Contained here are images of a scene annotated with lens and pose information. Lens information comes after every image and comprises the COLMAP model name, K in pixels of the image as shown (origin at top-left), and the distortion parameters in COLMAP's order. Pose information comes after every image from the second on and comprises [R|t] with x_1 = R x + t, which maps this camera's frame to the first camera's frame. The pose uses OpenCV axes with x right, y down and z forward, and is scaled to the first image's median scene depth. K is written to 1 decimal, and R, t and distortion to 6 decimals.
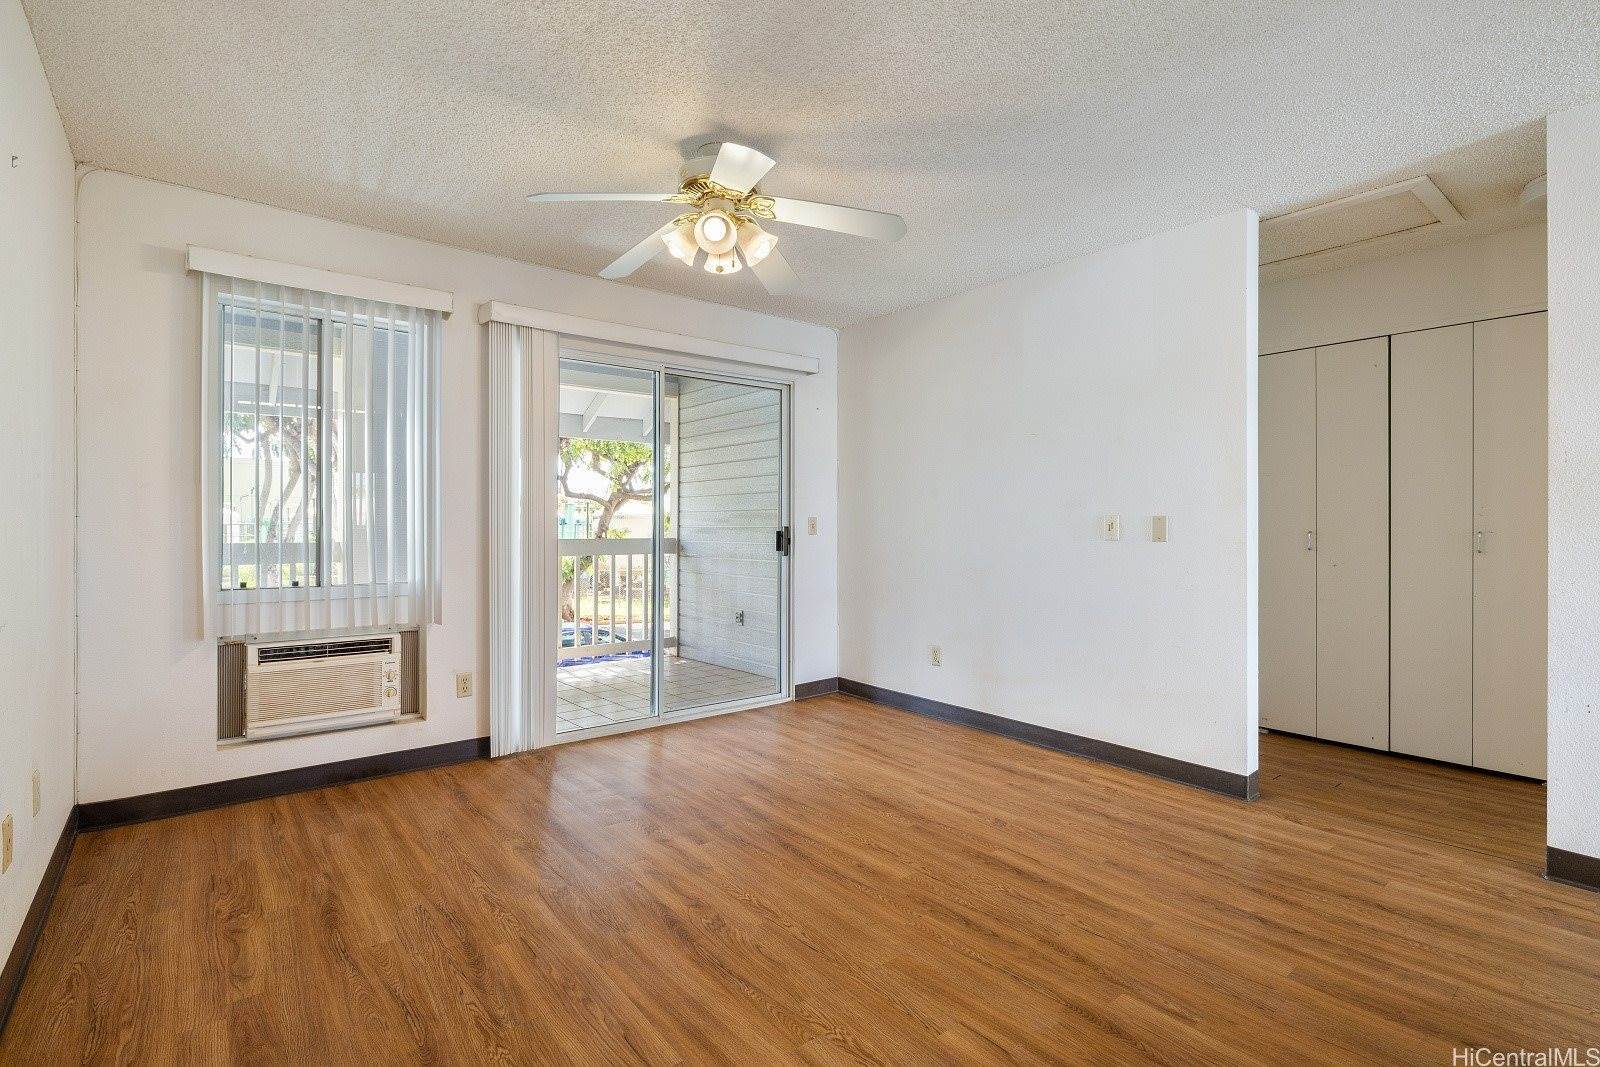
lens RADIAL K [[751.6, 0, 800.0], [0, 751.6, 533.5], [0, 0, 1]] dist [-0.004656, -0.000643]
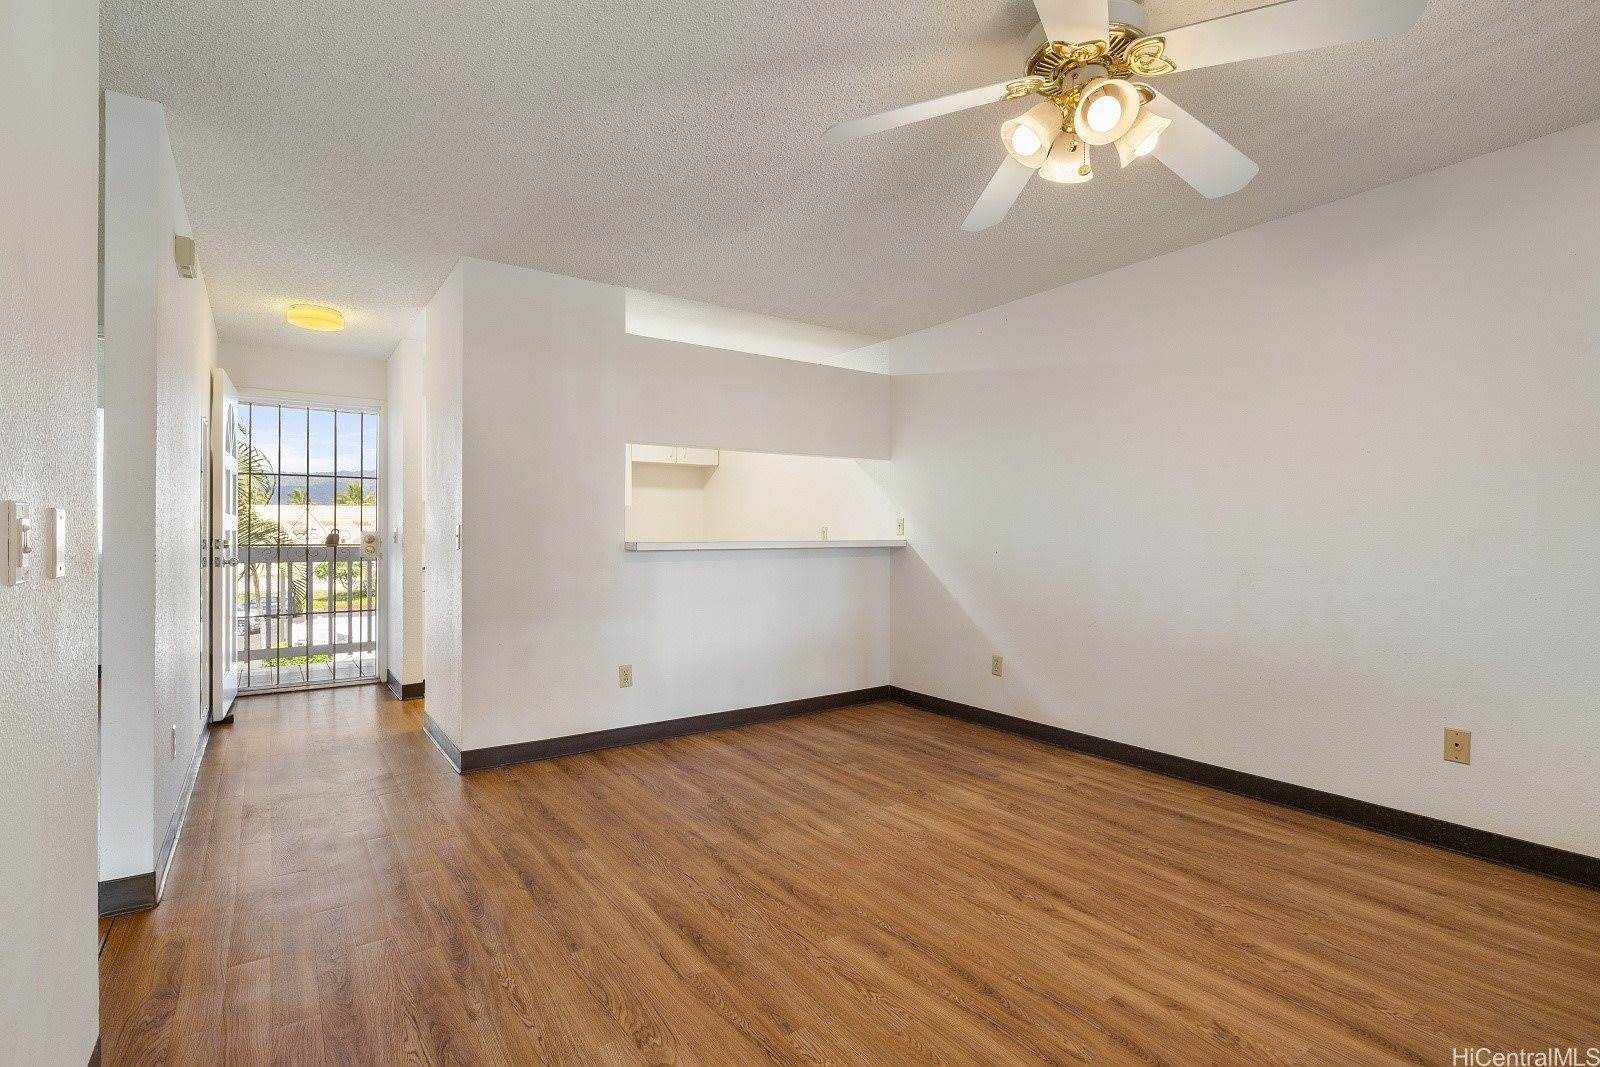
lens RADIAL K [[751.6, 0, 800.0], [0, 751.6, 533.5], [0, 0, 1]] dist [-0.004656, -0.000643]
pose [[-0.998366, -0.002316, 0.057097, 0.127804], [-0.001769, 0.999952, 0.009637, -0.019561], [-0.057116, 0.009520, -0.998322, 1.843183]]
